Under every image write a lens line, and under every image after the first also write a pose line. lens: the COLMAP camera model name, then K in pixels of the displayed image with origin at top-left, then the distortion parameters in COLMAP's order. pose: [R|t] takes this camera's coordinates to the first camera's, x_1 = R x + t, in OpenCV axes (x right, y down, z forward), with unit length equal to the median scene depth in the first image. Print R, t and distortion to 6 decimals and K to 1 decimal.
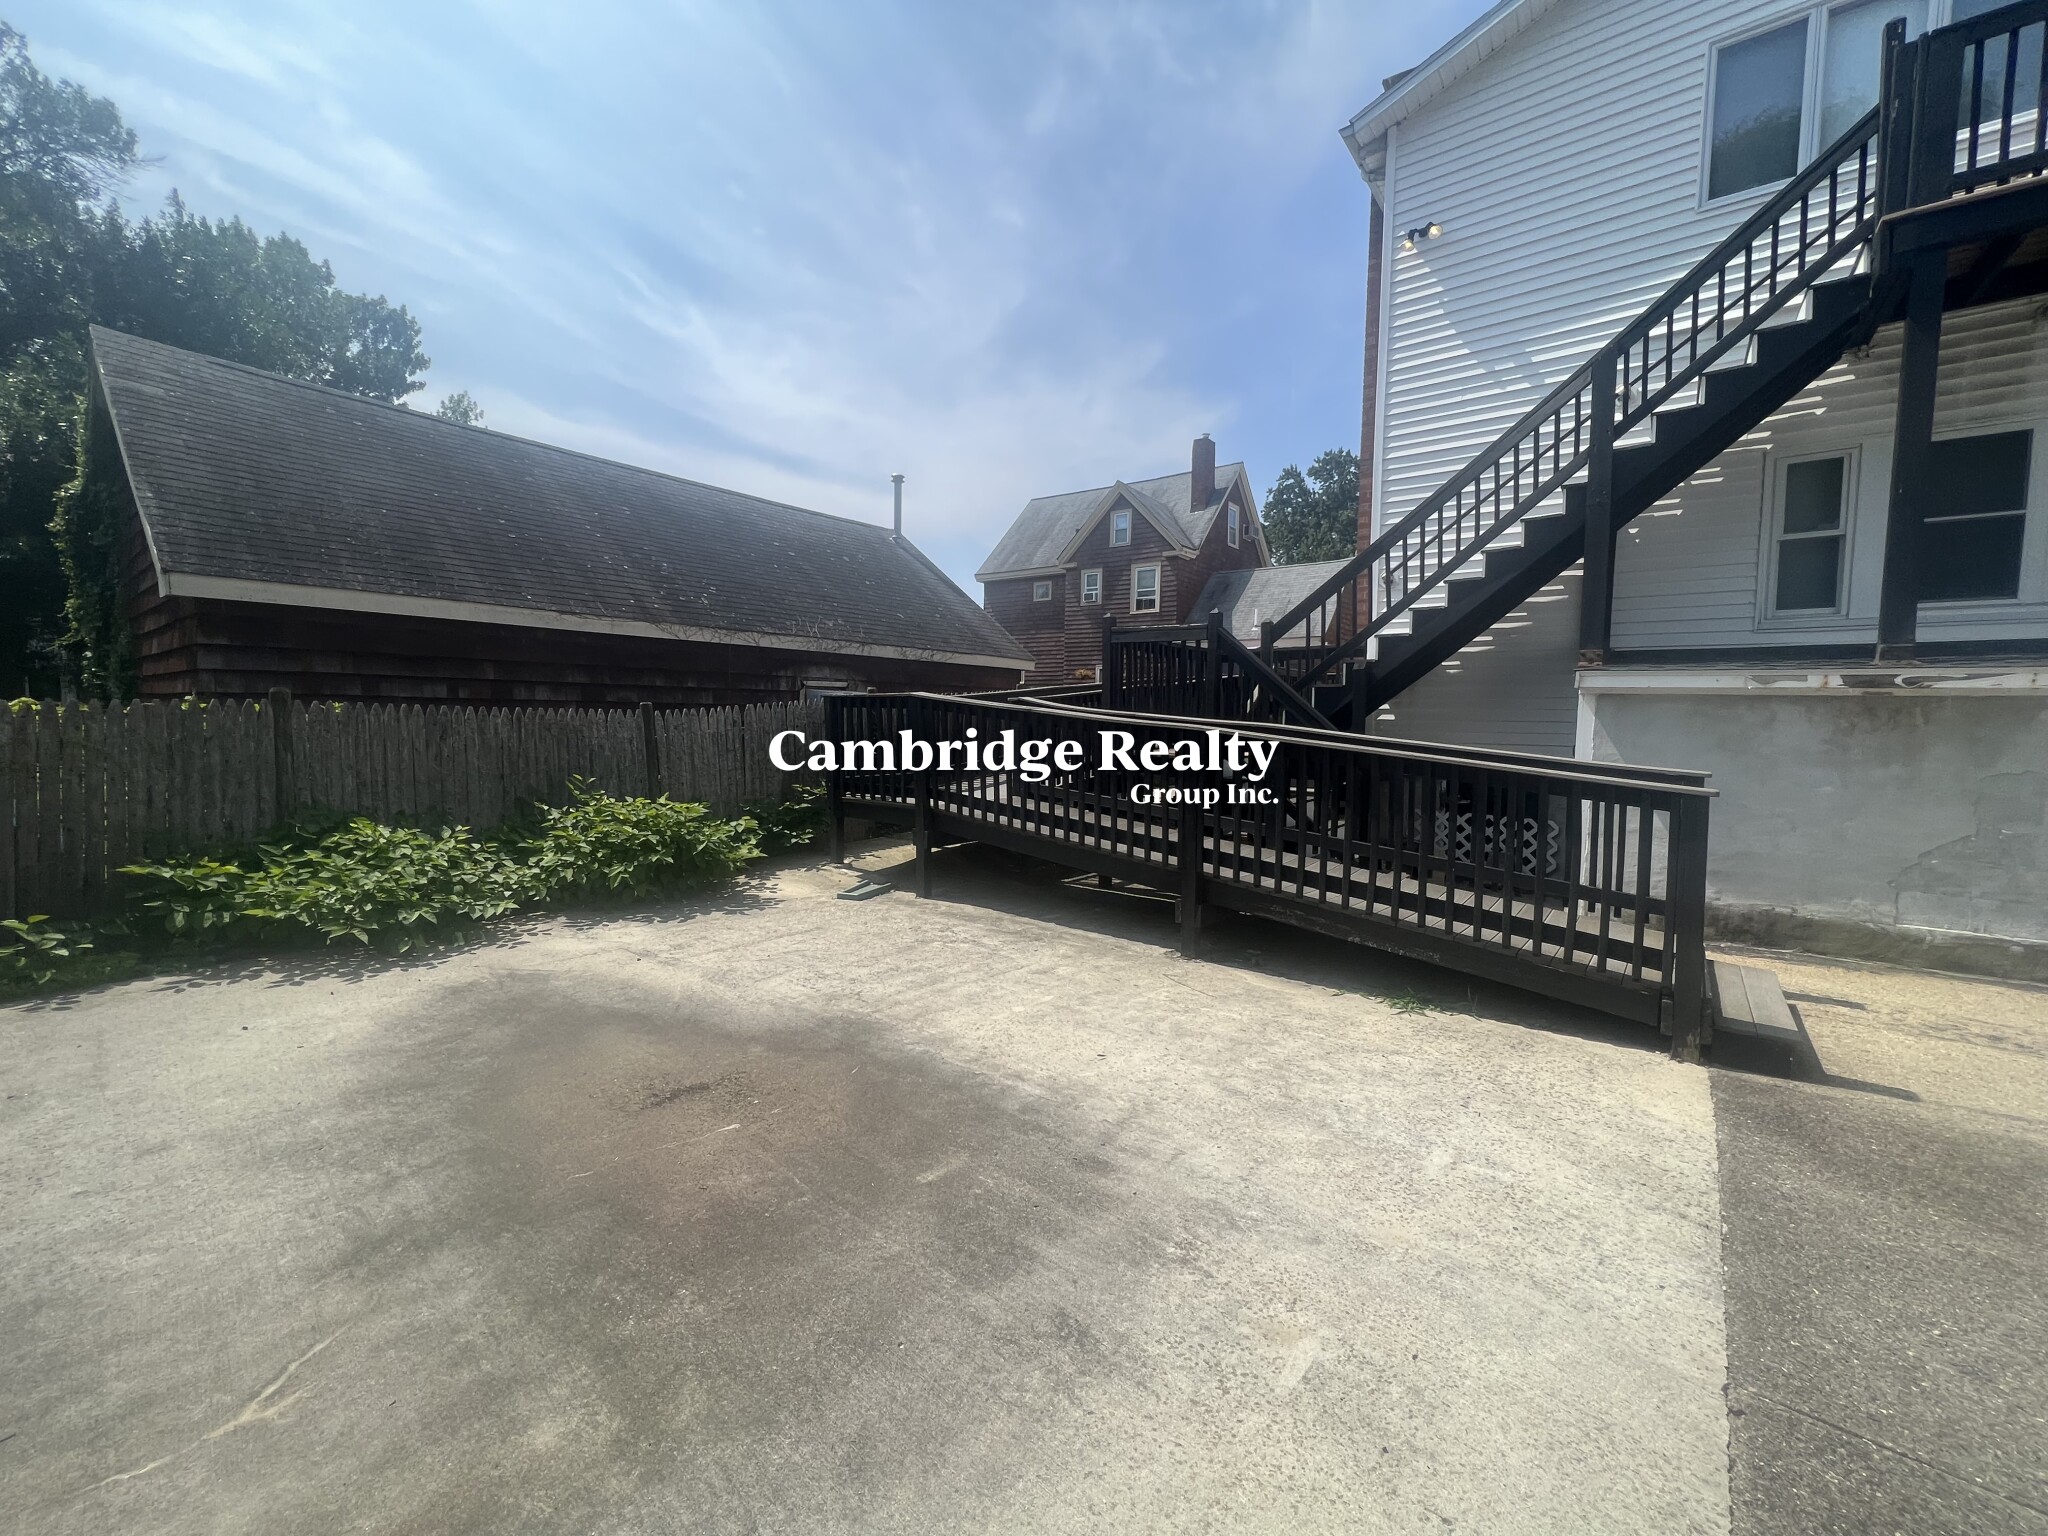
lens RADIAL K [[822.6, 0, 1011.6], [0, 822.6, 756.1], [0, 0, 1]] dist [-0.003613, 0.000874]
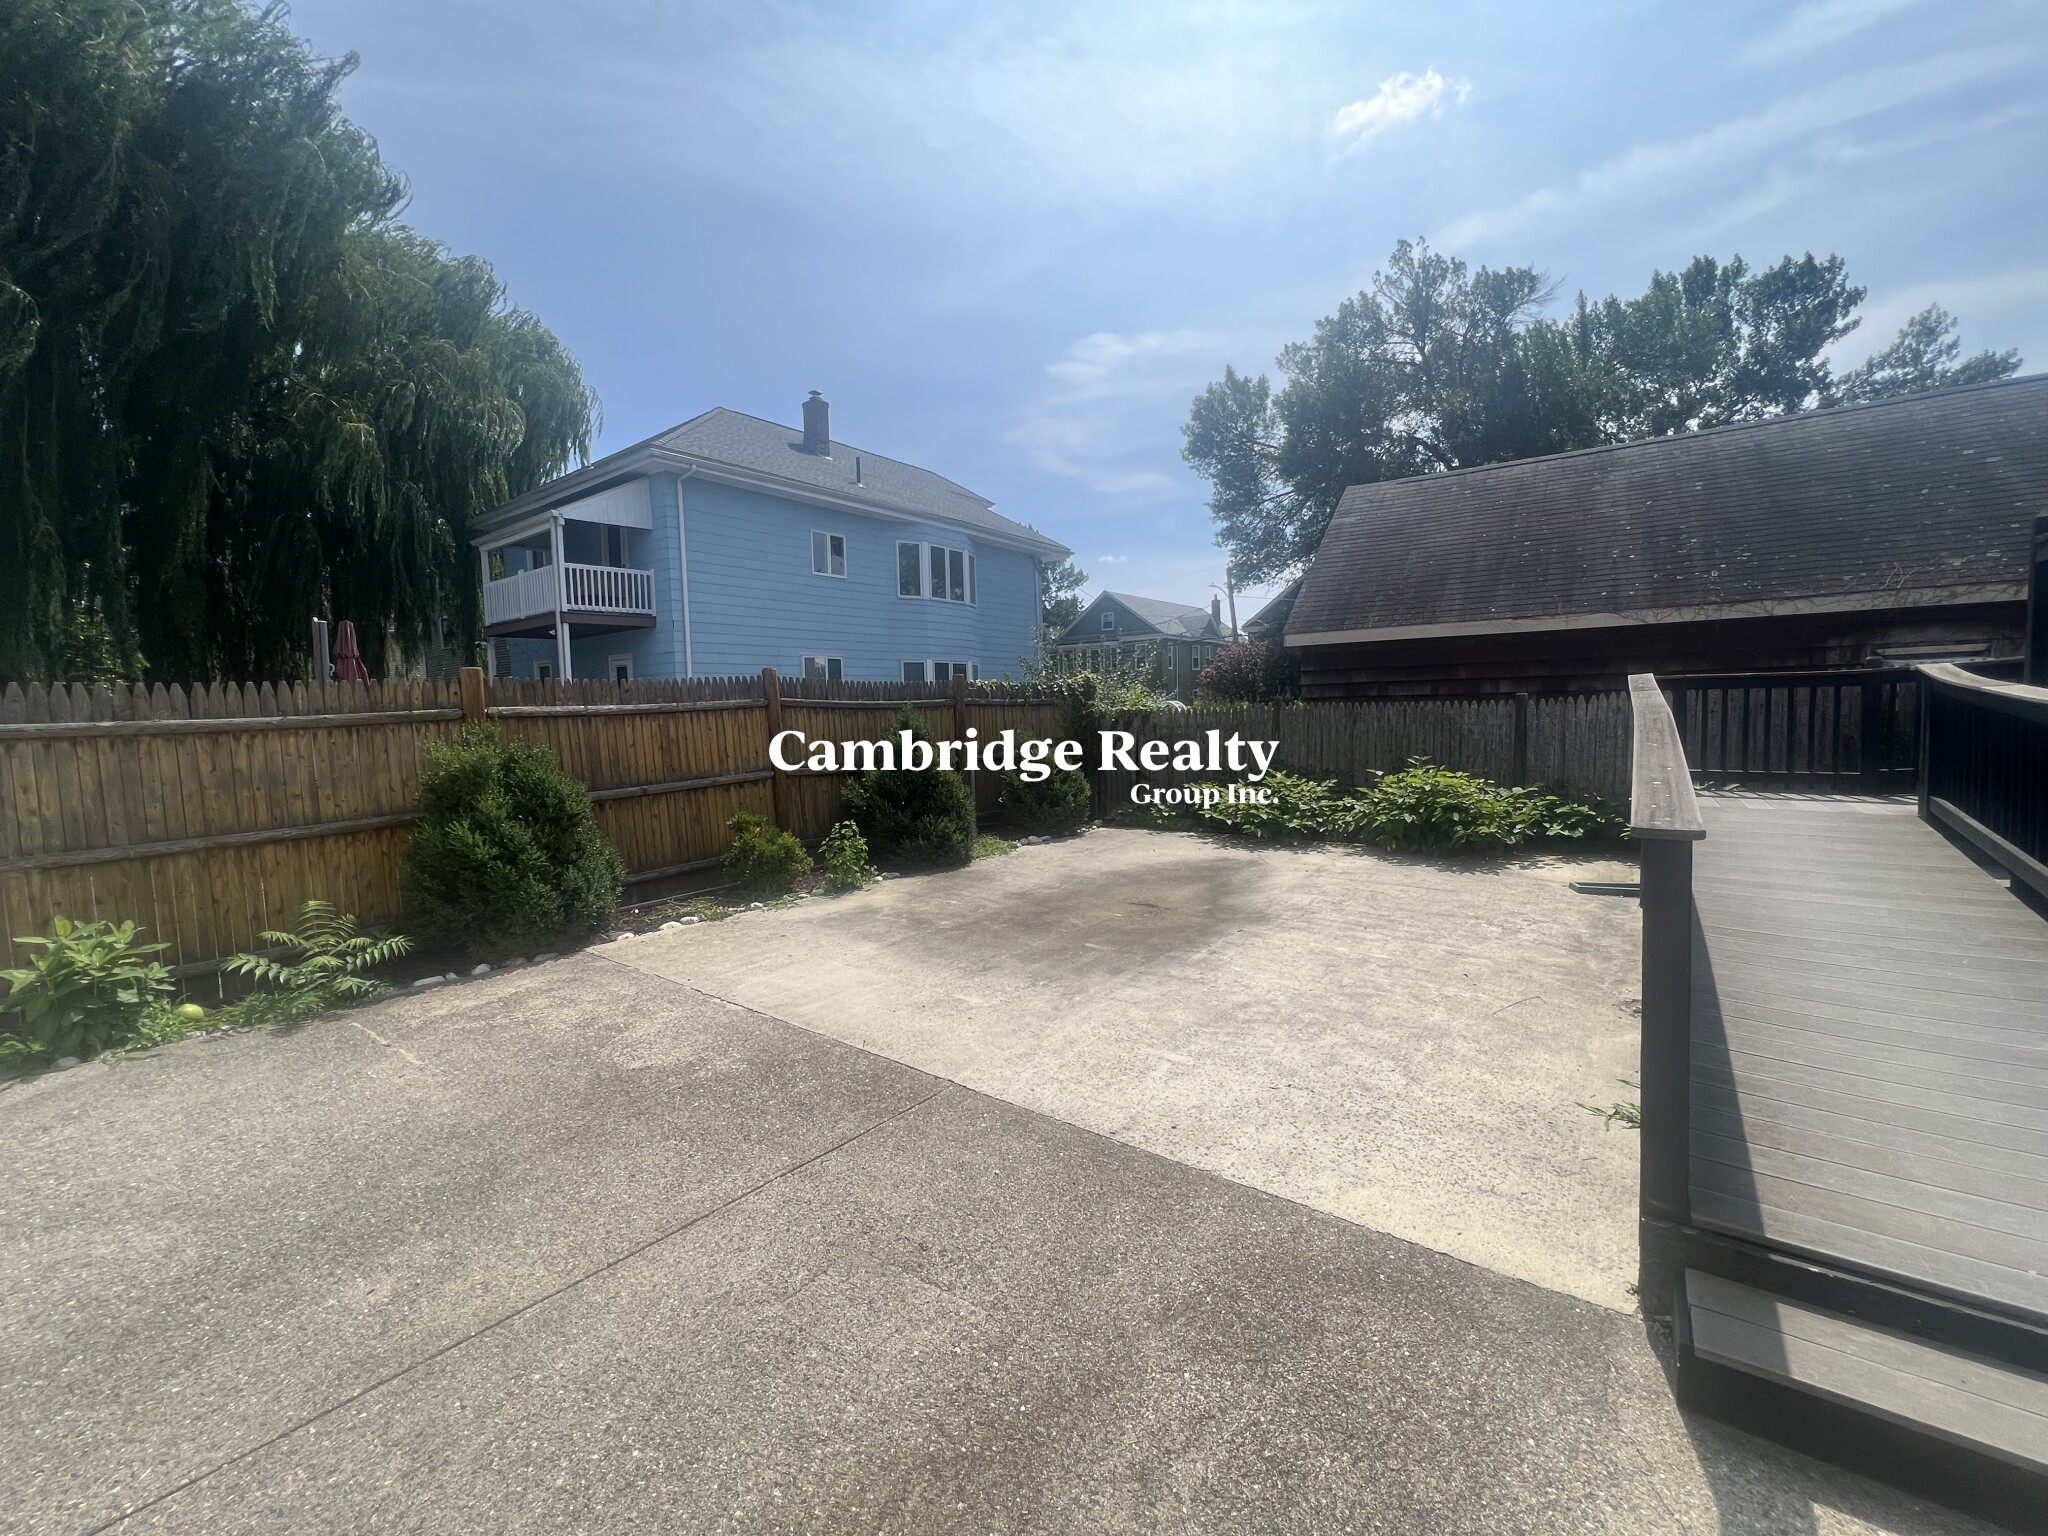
lens RADIAL K [[822.6, 0, 1014.7], [0, 822.6, 766.5], [0, 0, 1]] dist [-0.003613, 0.000874]
pose [[0.033357, 0.054020, -0.997983, 1.349426], [-0.024385, 0.998285, 0.053222, -0.015325], [0.999146, 0.022560, 0.034617, 0.536909]]
